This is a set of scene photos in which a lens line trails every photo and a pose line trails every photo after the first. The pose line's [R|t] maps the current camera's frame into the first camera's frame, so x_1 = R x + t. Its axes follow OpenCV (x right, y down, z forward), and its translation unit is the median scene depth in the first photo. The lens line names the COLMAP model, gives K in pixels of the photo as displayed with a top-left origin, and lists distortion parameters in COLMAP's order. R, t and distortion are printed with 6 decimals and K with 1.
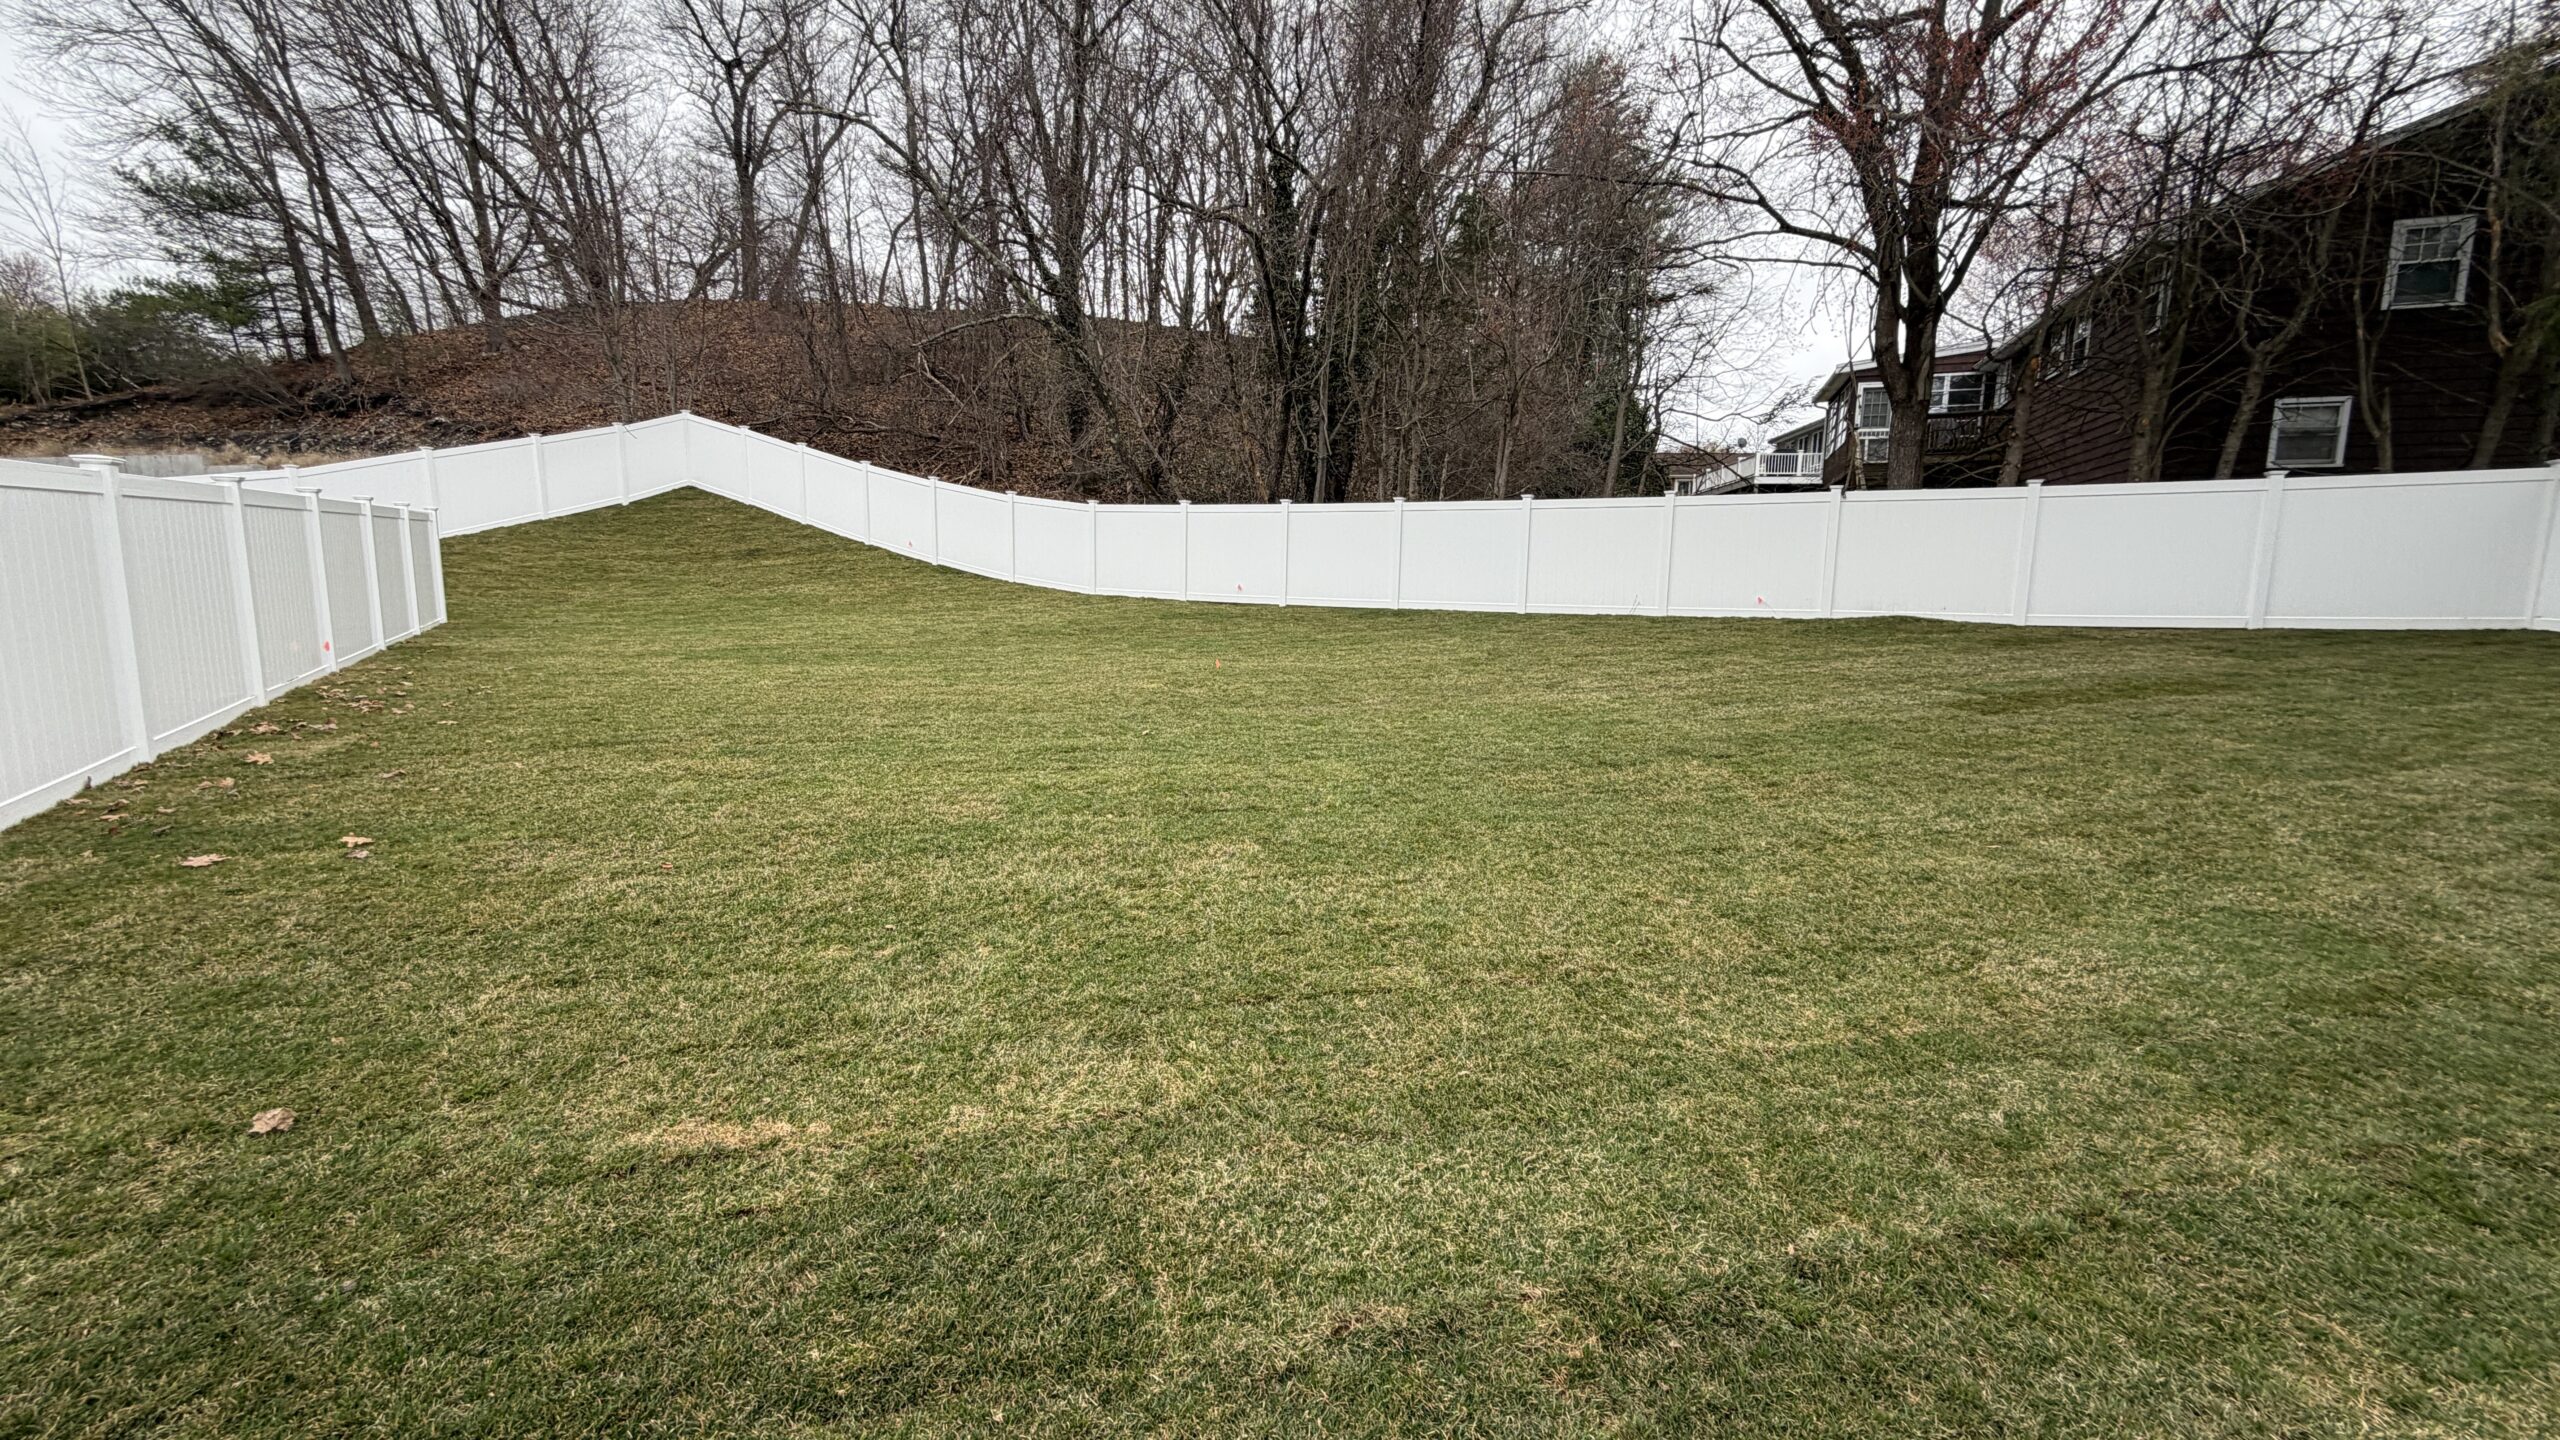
lens RADIAL K [[1015.2, 0, 1275.9], [0, 1015.2, 713.2], [0, 0, 1]] dist [0.000768, 0.000449]
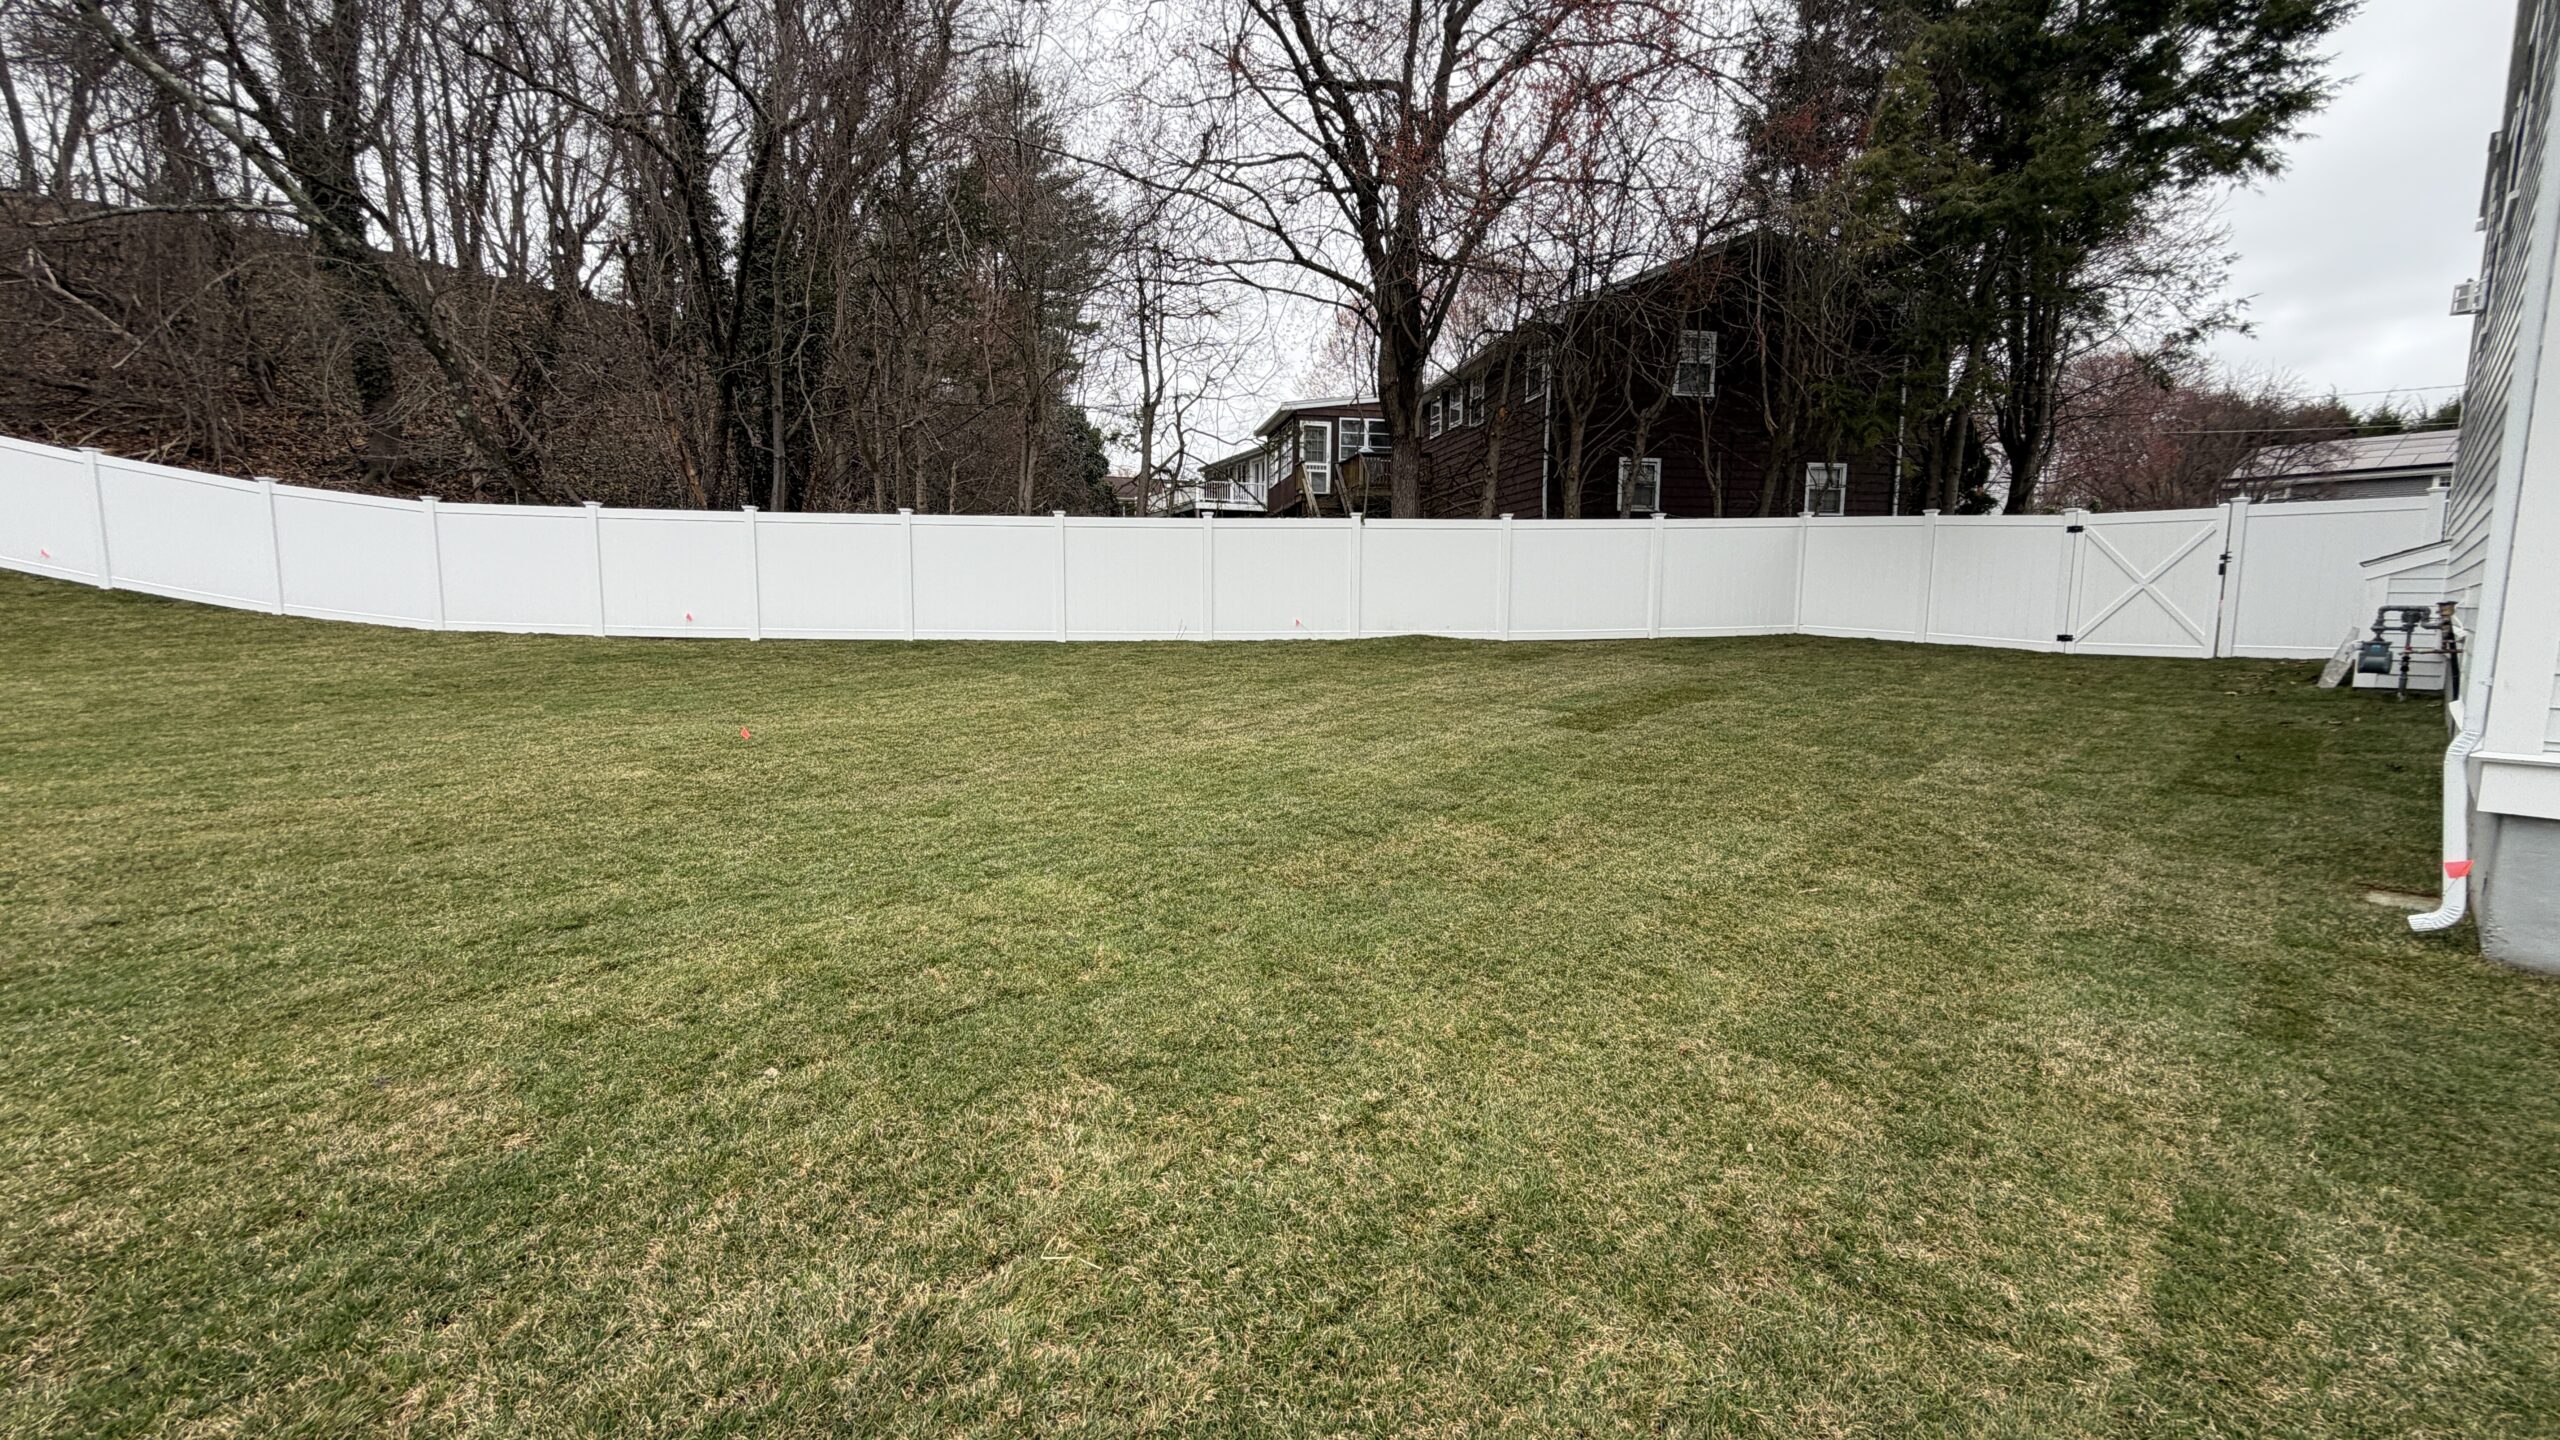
lens RADIAL K [[1015.2, 0, 1275.9], [0, 1015.2, 713.2], [0, 0, 1]] dist [0.000768, 0.000449]
pose [[0.853227, -0.067453, 0.517160, -0.056097], [0.076006, 0.997096, 0.004654, -0.020260], [-0.515972, 0.035337, 0.855876, 0.107456]]
